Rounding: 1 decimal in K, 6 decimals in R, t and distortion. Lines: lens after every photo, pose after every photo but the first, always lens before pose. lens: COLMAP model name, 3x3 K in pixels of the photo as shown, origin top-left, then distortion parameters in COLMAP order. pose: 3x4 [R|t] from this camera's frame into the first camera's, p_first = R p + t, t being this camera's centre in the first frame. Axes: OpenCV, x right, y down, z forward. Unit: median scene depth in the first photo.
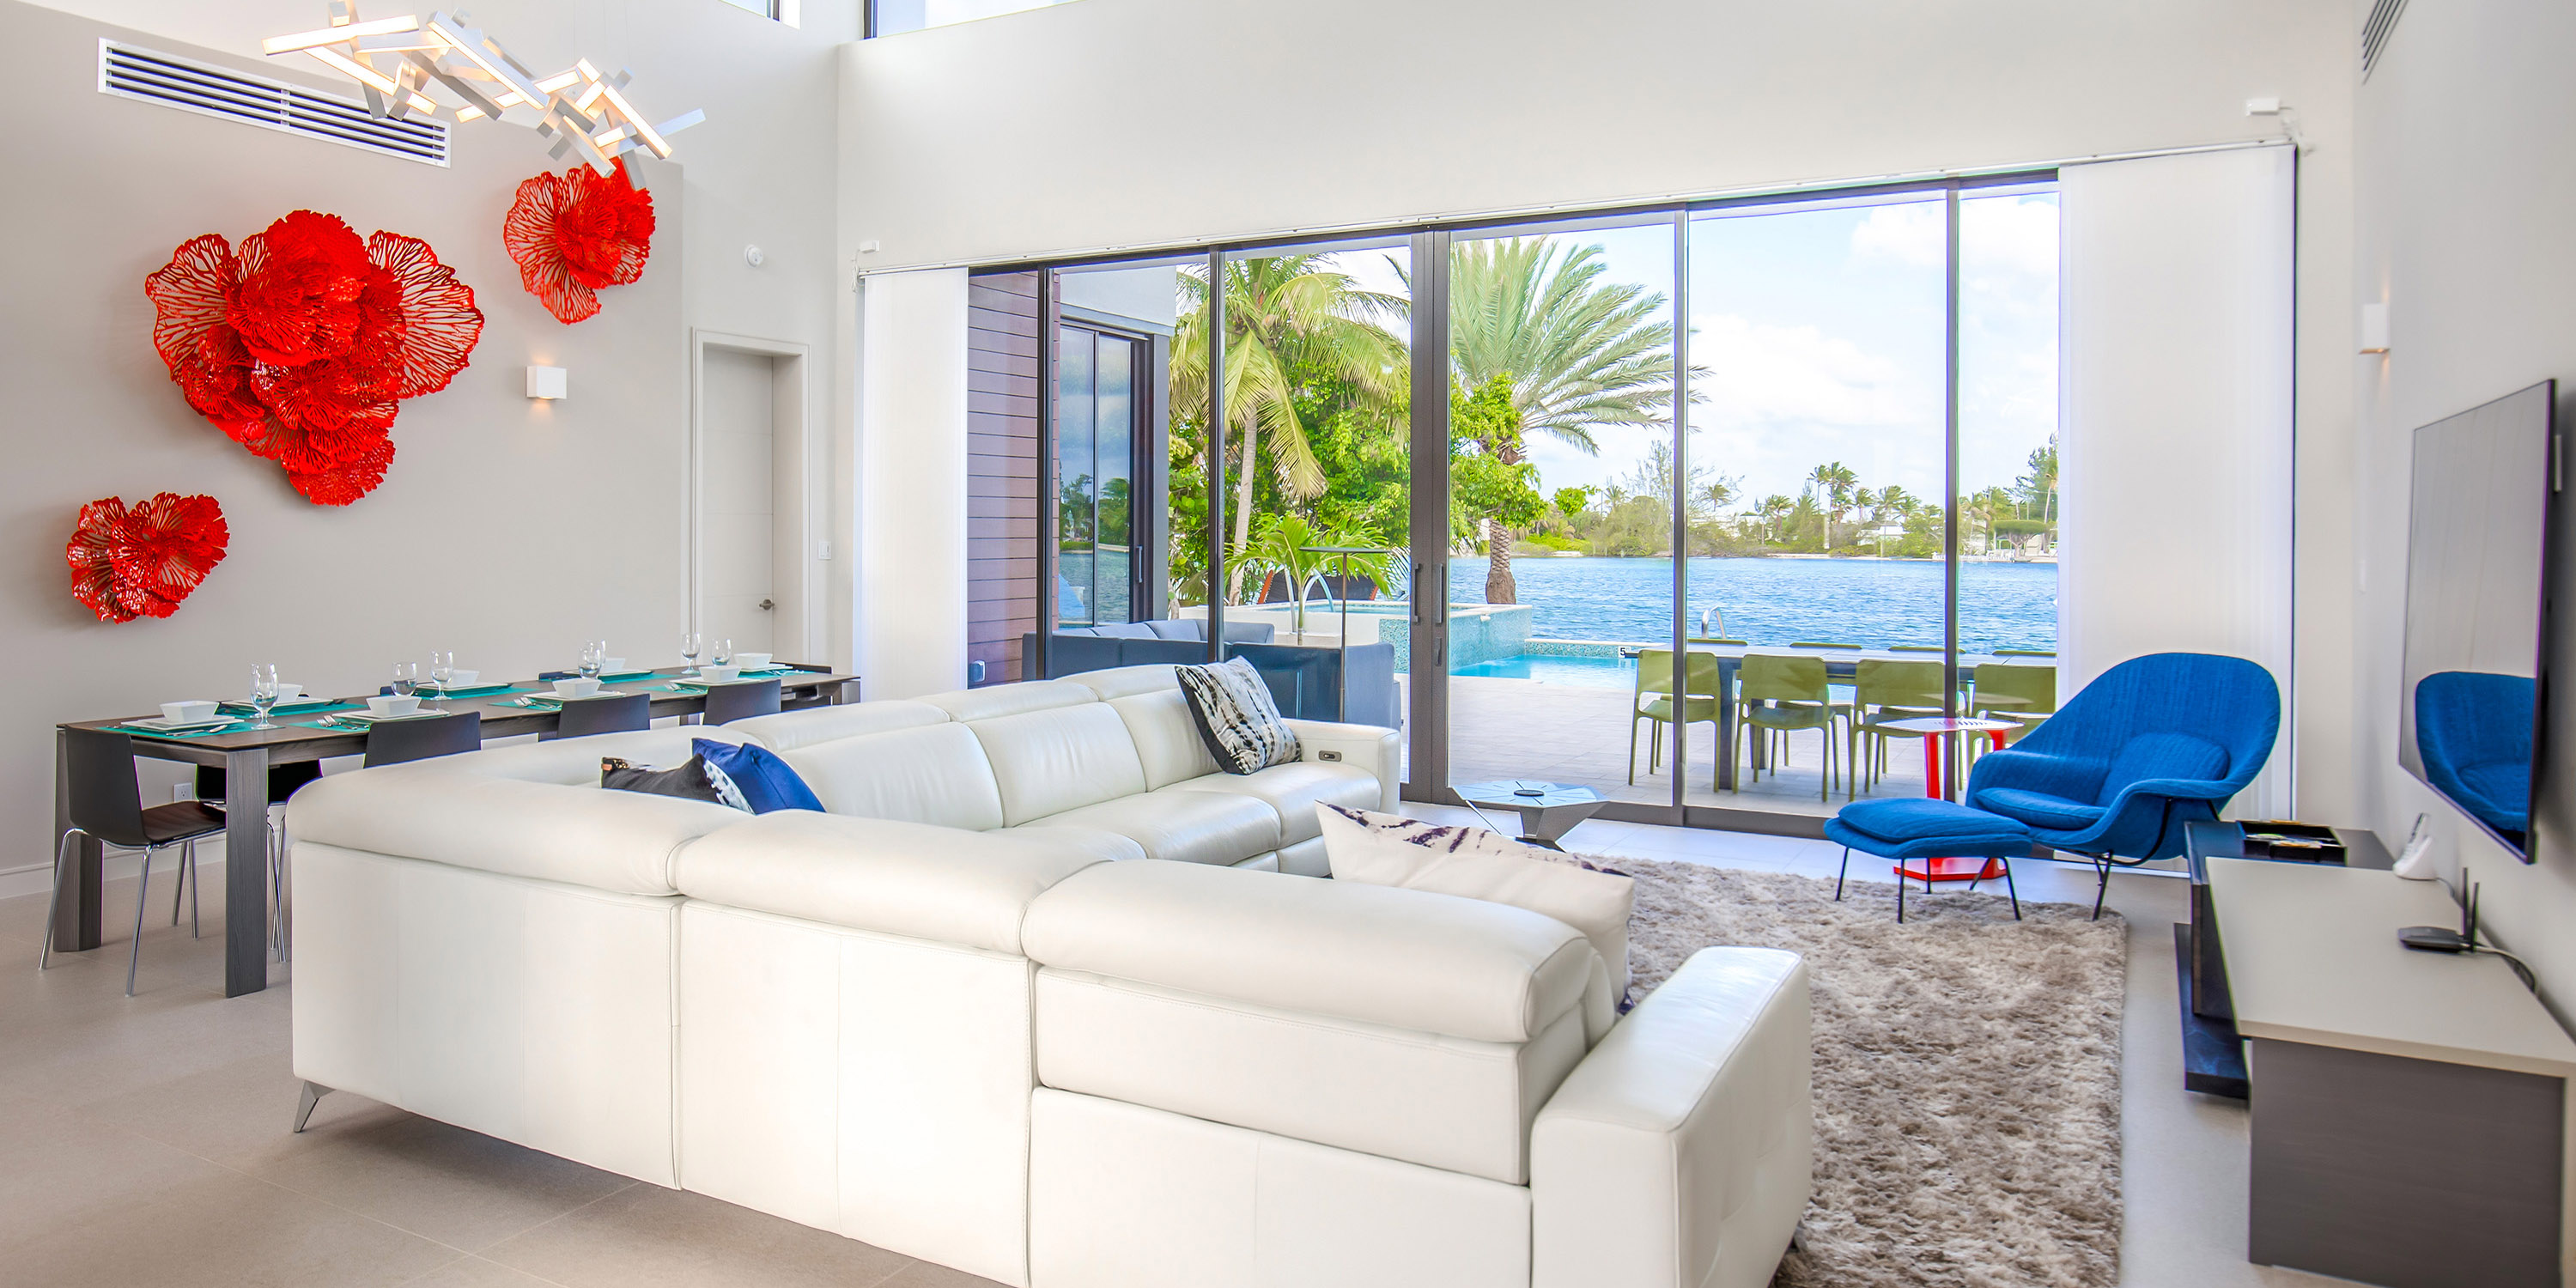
lens RADIAL K [[1744.1, 0, 1287.5], [0, 1744.1, 524.4], [0, 0, 1]] dist [-0.035488, 0.001819]
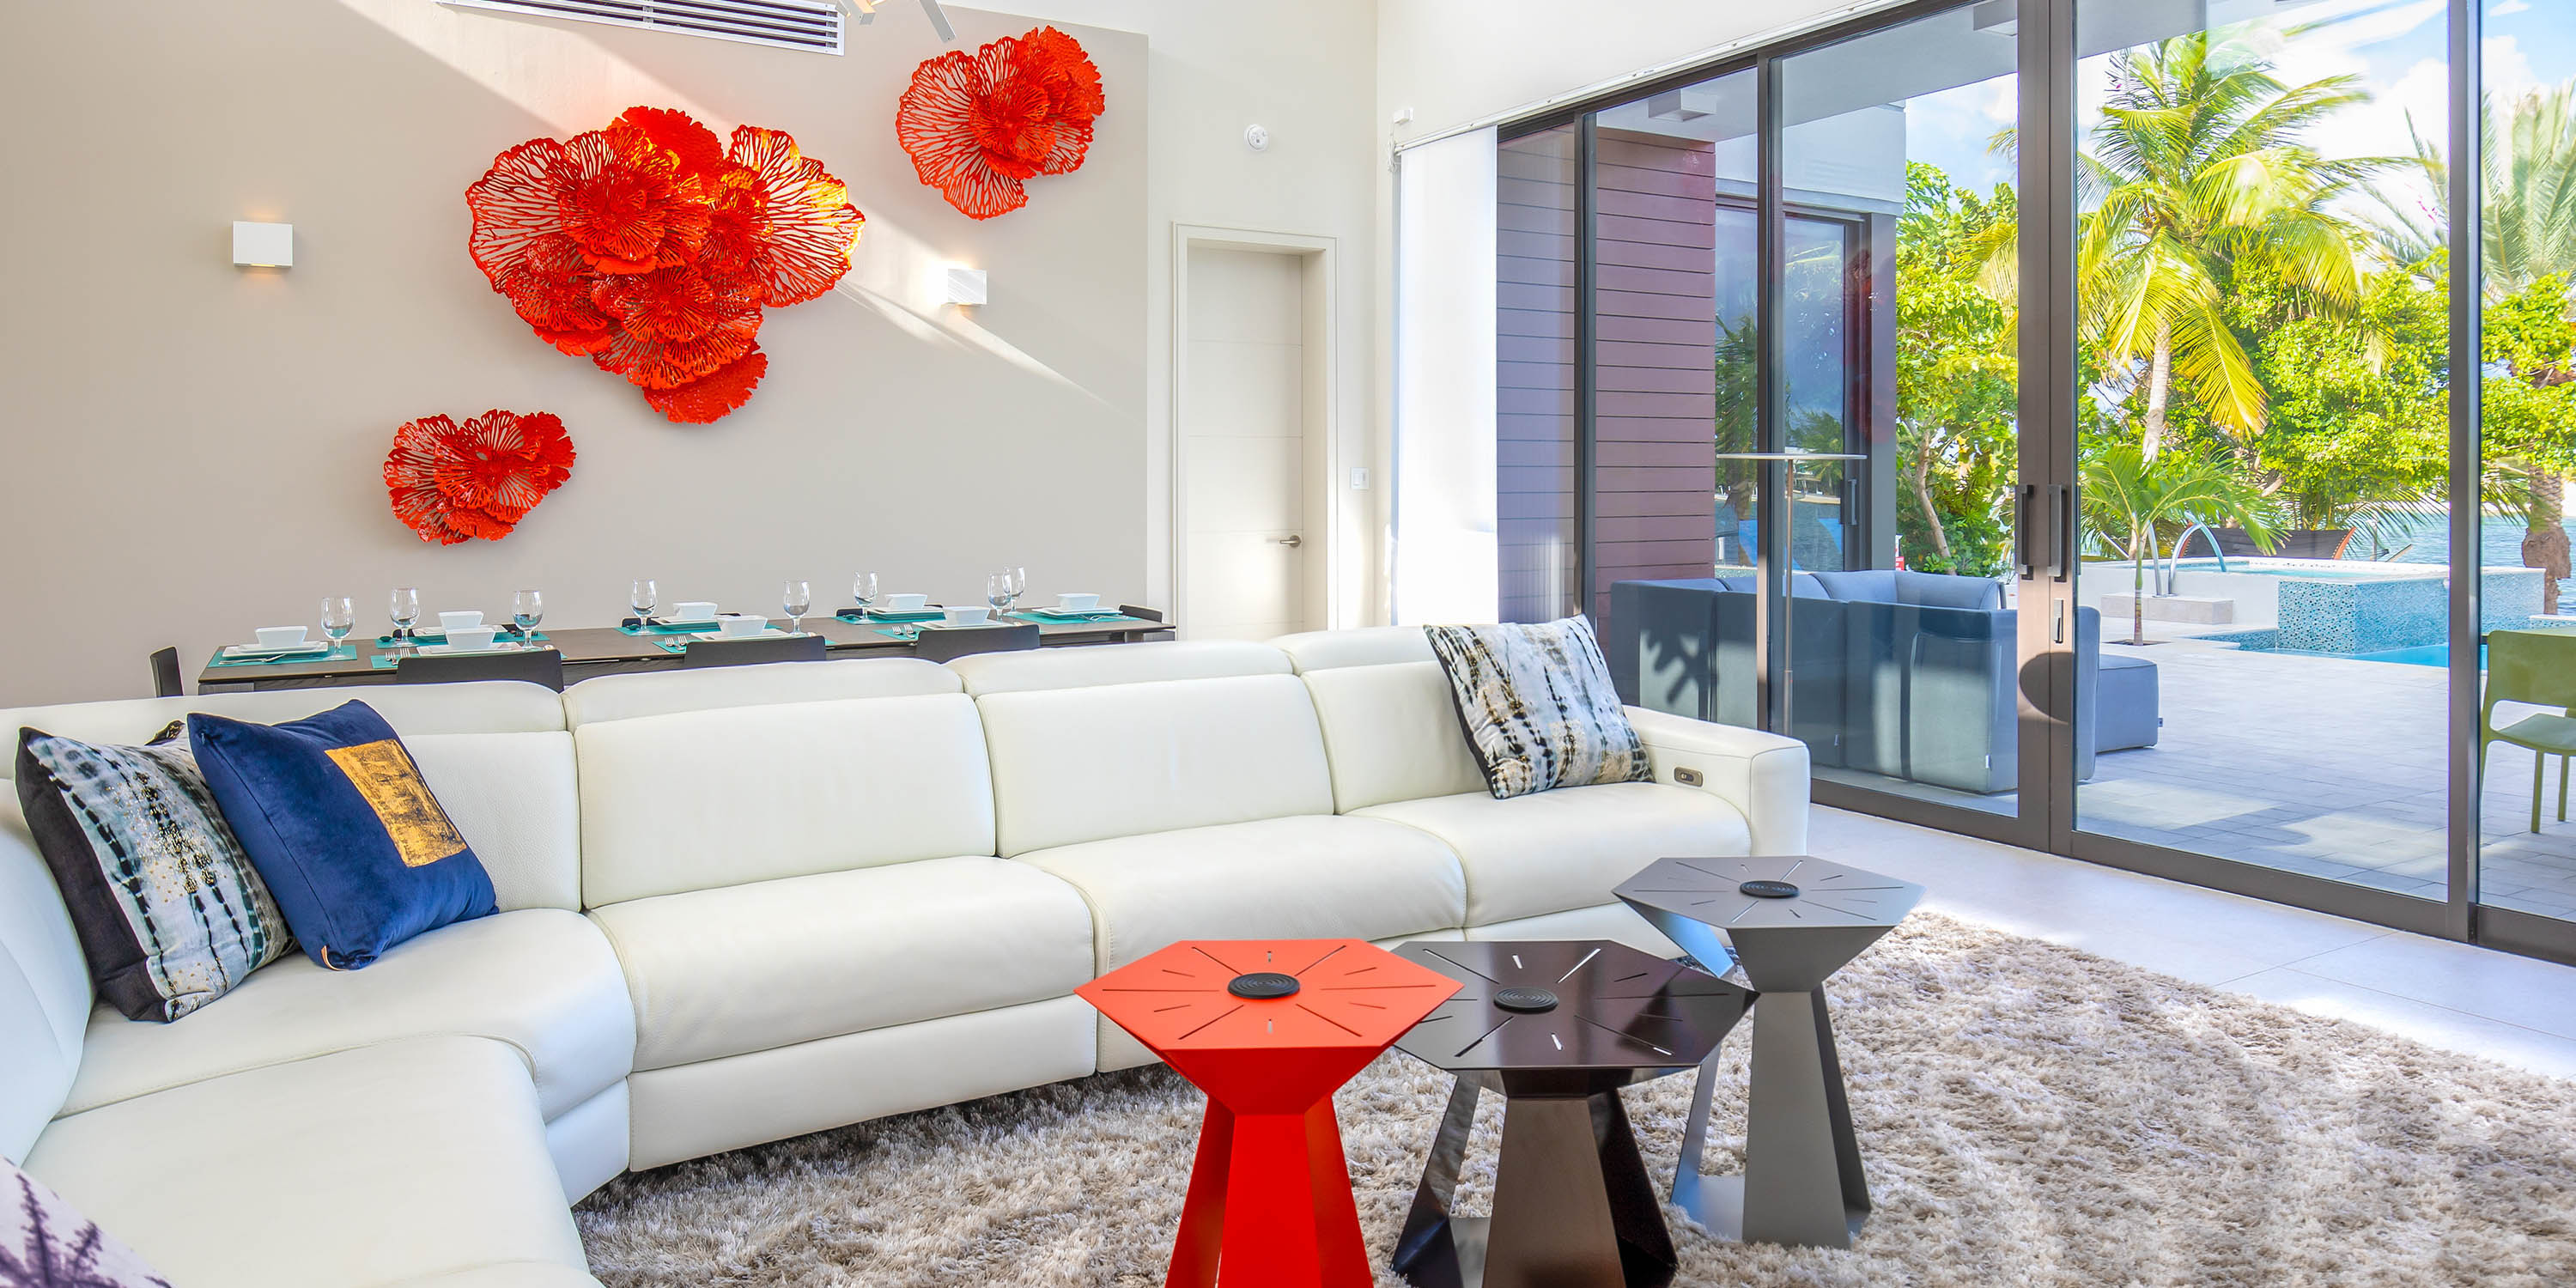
lens RADIAL K [[1744.1, 0, 1287.5], [0, 1744.1, 524.4], [0, 0, 1]] dist [-0.035488, 0.001819]
pose [[0.854523, 0.005855, -0.519381, 0.206306], [0.007220, 0.999706, 0.023147, 0.023611], [0.519363, -0.023530, 0.854229, 0.353650]]
